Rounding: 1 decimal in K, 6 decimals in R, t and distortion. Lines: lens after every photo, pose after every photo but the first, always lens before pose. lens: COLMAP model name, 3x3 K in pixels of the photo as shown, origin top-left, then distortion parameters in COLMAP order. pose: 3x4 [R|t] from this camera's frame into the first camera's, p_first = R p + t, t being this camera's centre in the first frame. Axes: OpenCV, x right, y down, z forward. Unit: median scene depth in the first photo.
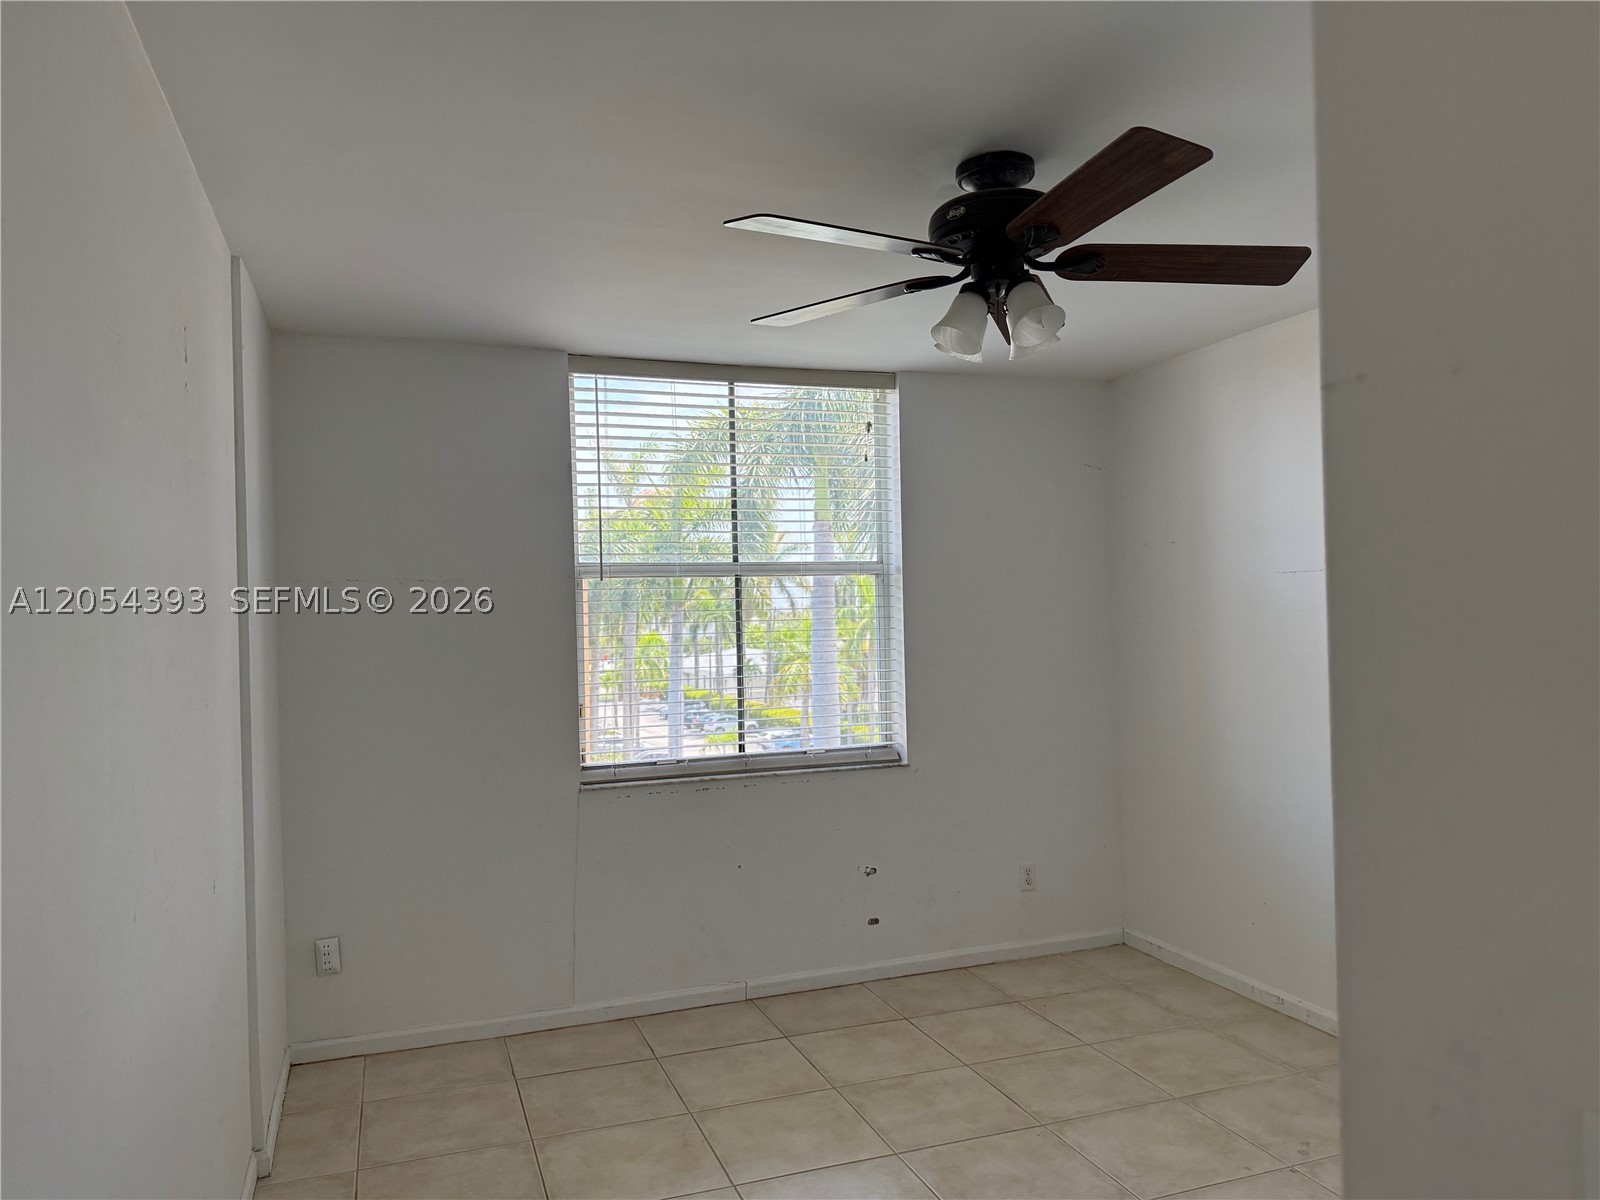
lens RADIAL K [[1141.8, 0, 800.0], [0, 1141.8, 600.0], [0, 0, 1]] dist [0.067410, 0.000291]
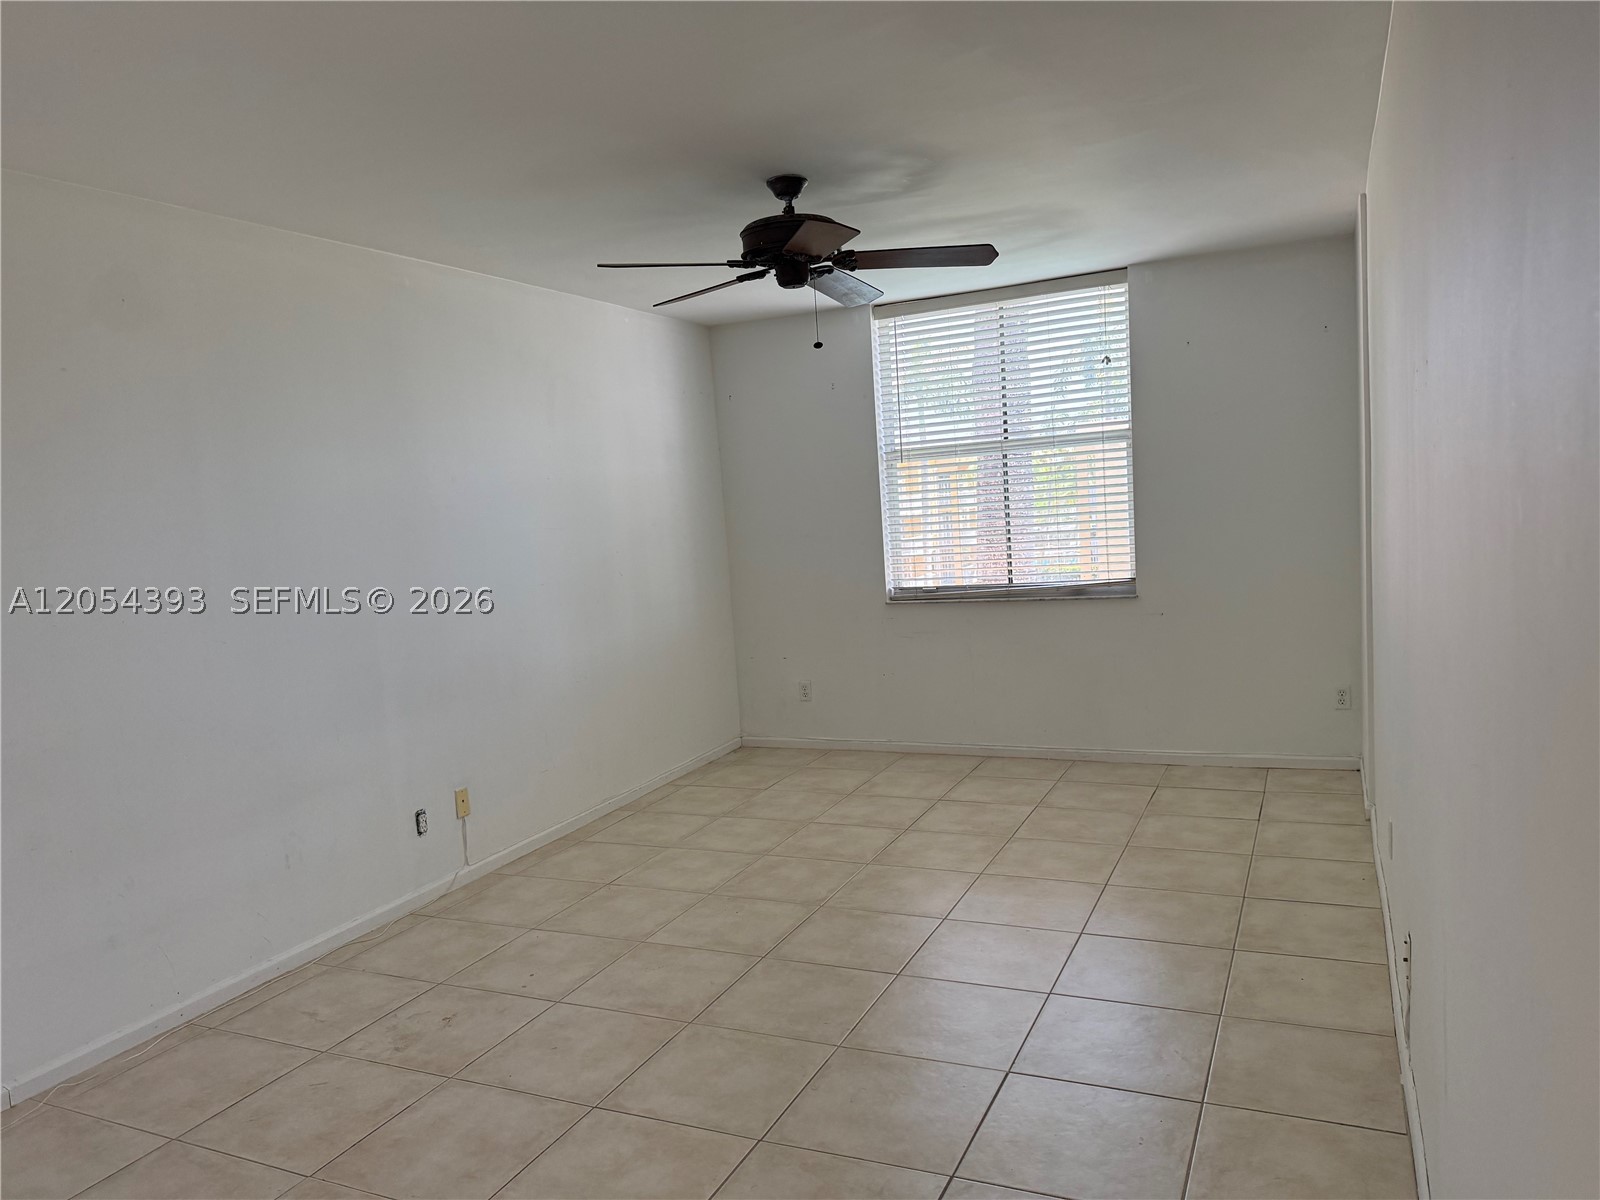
lens RADIAL K [[1141.8, 0, 800.0], [0, 1141.8, 600.0], [0, 0, 1]] dist [0.067410, 0.000291]
pose [[0.700066, 0.046102, -0.712589, 0.734940], [0.055734, 0.991342, 0.118891, -0.020226], [0.711900, -0.122947, 0.691435, -0.106763]]
